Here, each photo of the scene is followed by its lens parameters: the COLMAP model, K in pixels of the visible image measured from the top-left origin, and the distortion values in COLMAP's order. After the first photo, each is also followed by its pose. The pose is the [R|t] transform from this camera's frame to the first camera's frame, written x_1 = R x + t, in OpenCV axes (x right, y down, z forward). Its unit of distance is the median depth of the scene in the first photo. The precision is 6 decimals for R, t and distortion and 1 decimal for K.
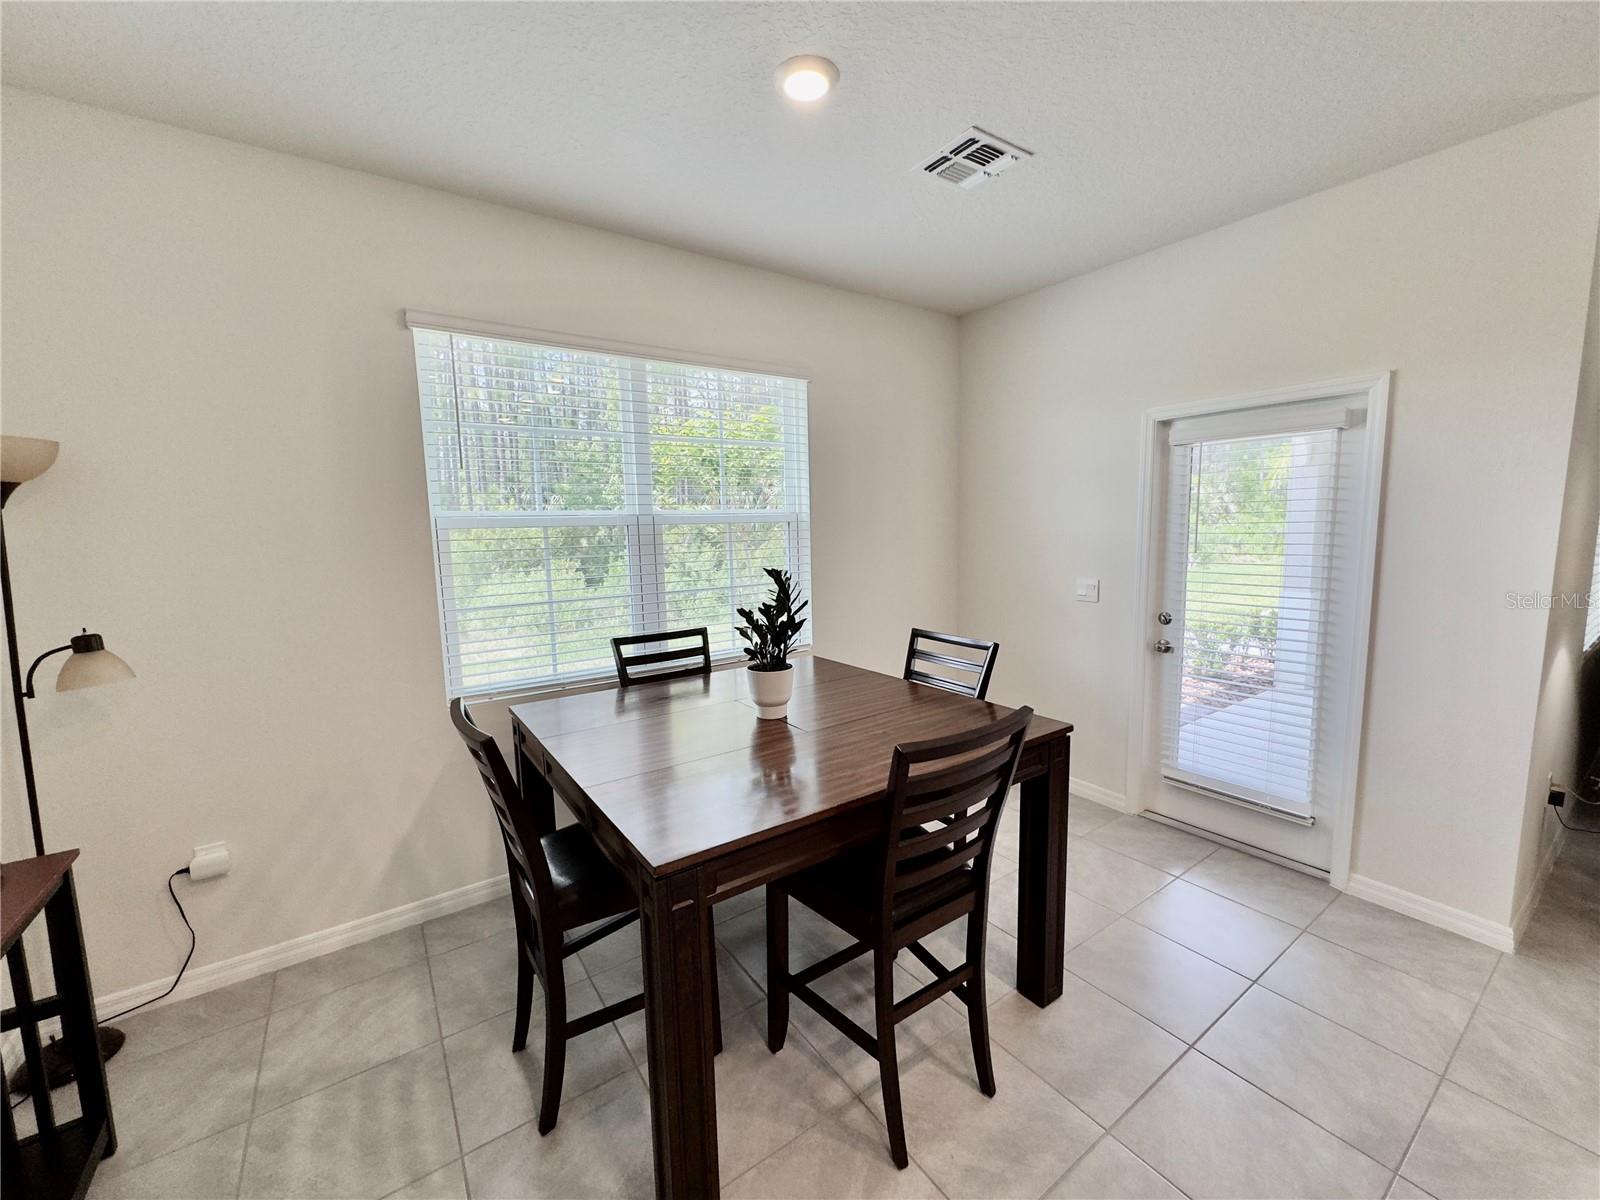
lens RADIAL K [[642.9, 0, 806.0], [0, 642.9, 597.5], [0, 0, 1]] dist [0.000228, -0.000035]
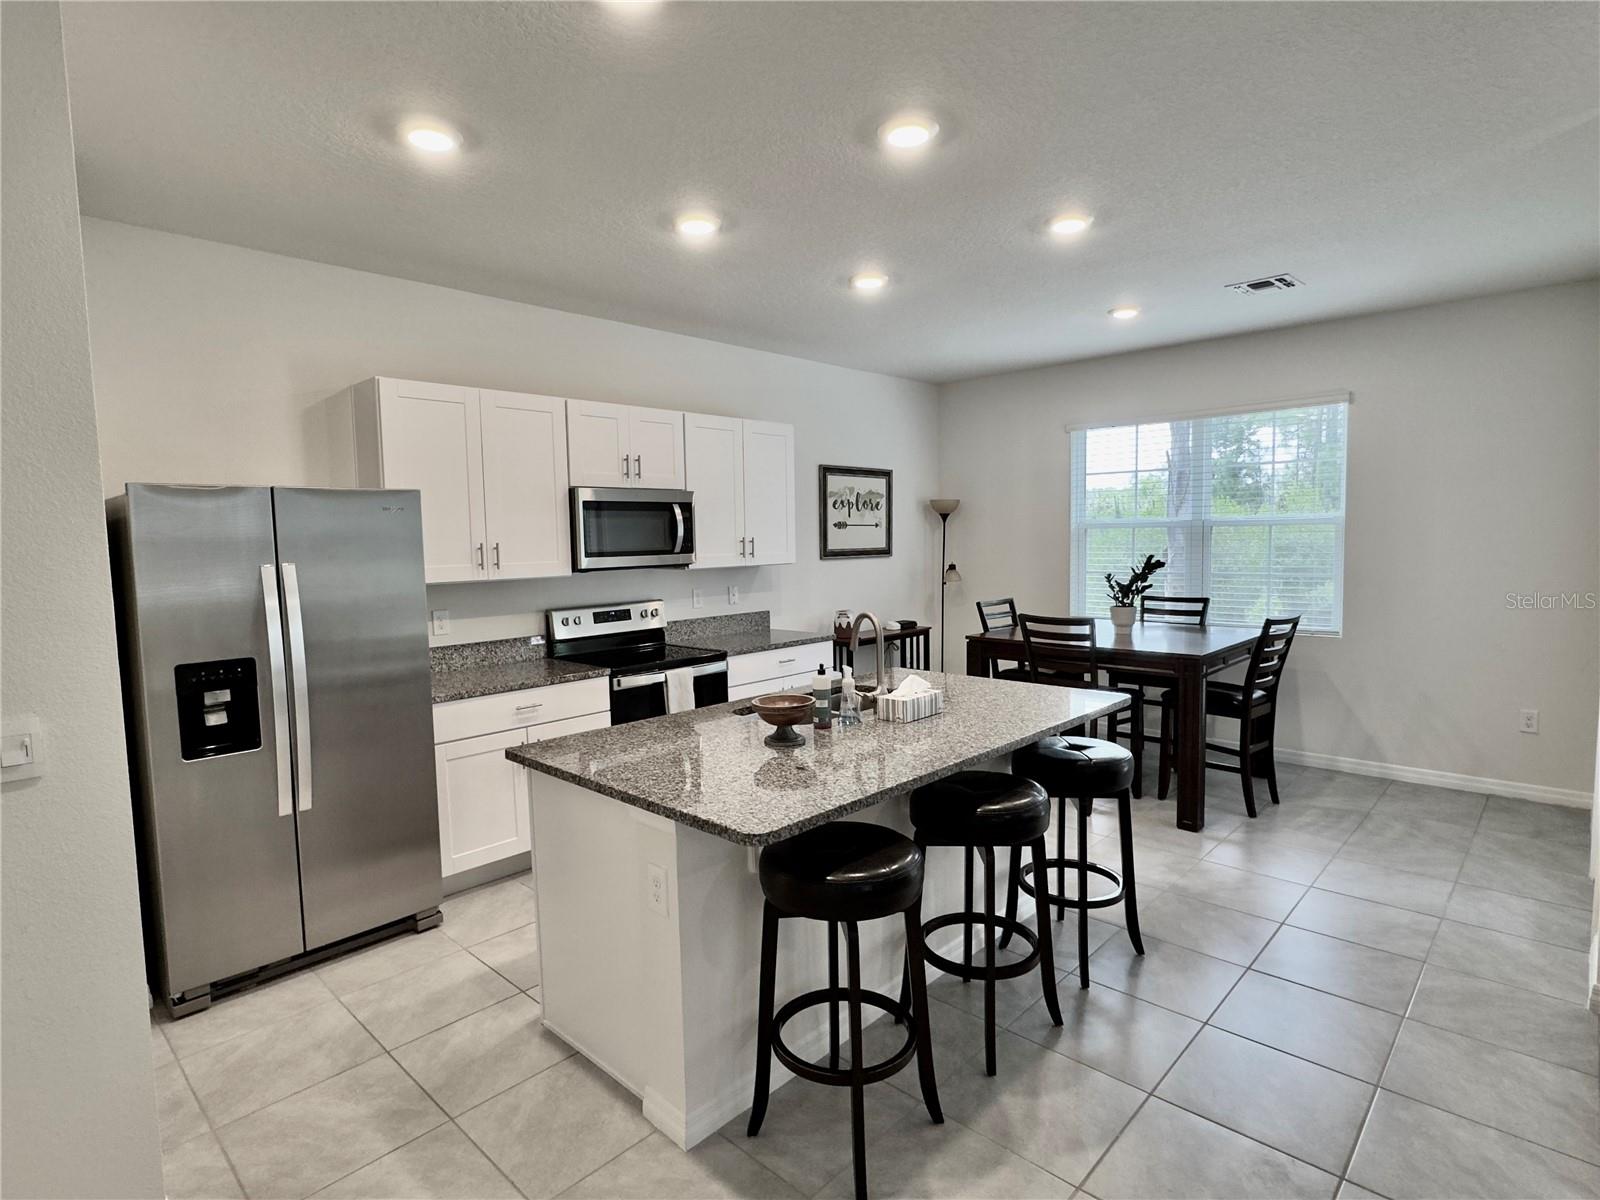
lens RADIAL K [[836.8, 0, 805.9], [0, 836.8, 602.1], [0, 0, 1]] dist [0.001849, 0.000533]
pose [[0.203493, 0.092559, -0.974691, 1.637560], [-0.102947, 0.992026, 0.072712, 0.012714], [0.973649, 0.085545, 0.211399, -0.303861]]
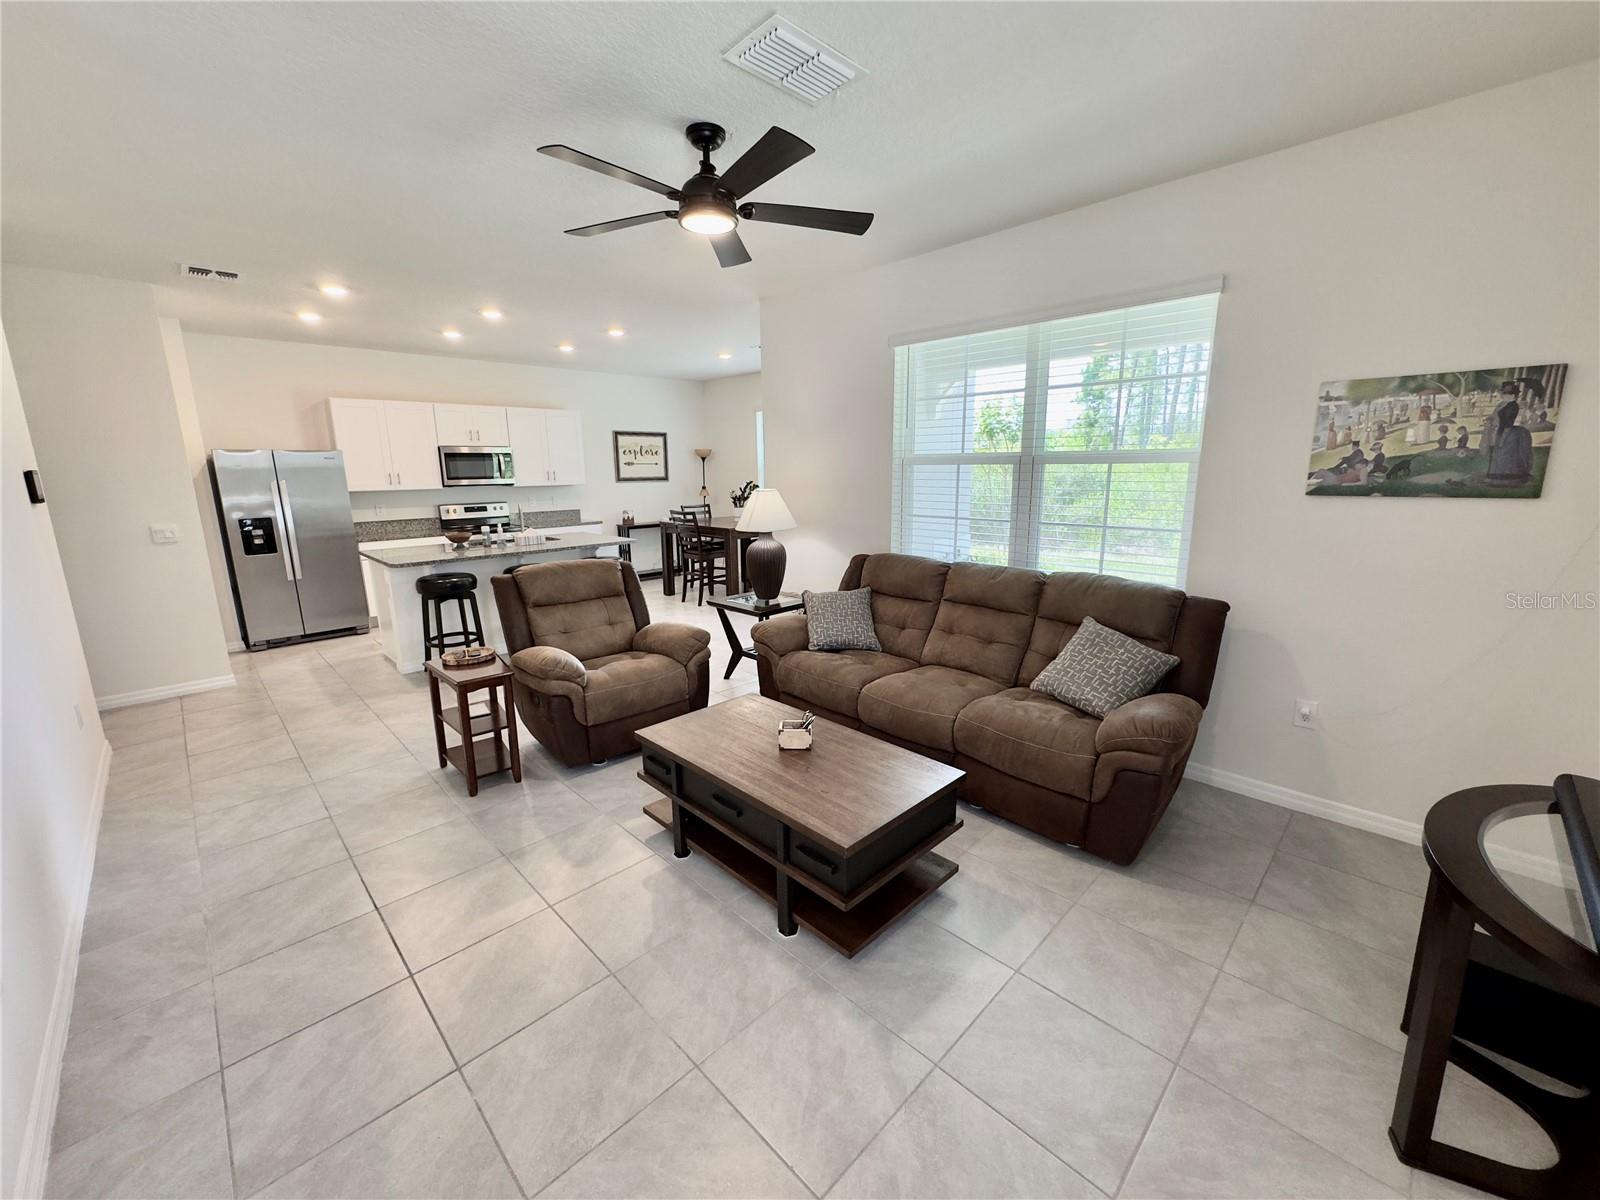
lens RADIAL K [[642.9, 0, 806.0], [0, 642.9, 597.5], [0, 0, 1]] dist [0.000228, -0.000035]
pose [[0.168174, 0.211568, -0.962786, 2.819428], [-0.109185, 0.974685, 0.195111, -0.112296], [0.979692, 0.072309, 0.187016, 0.570620]]
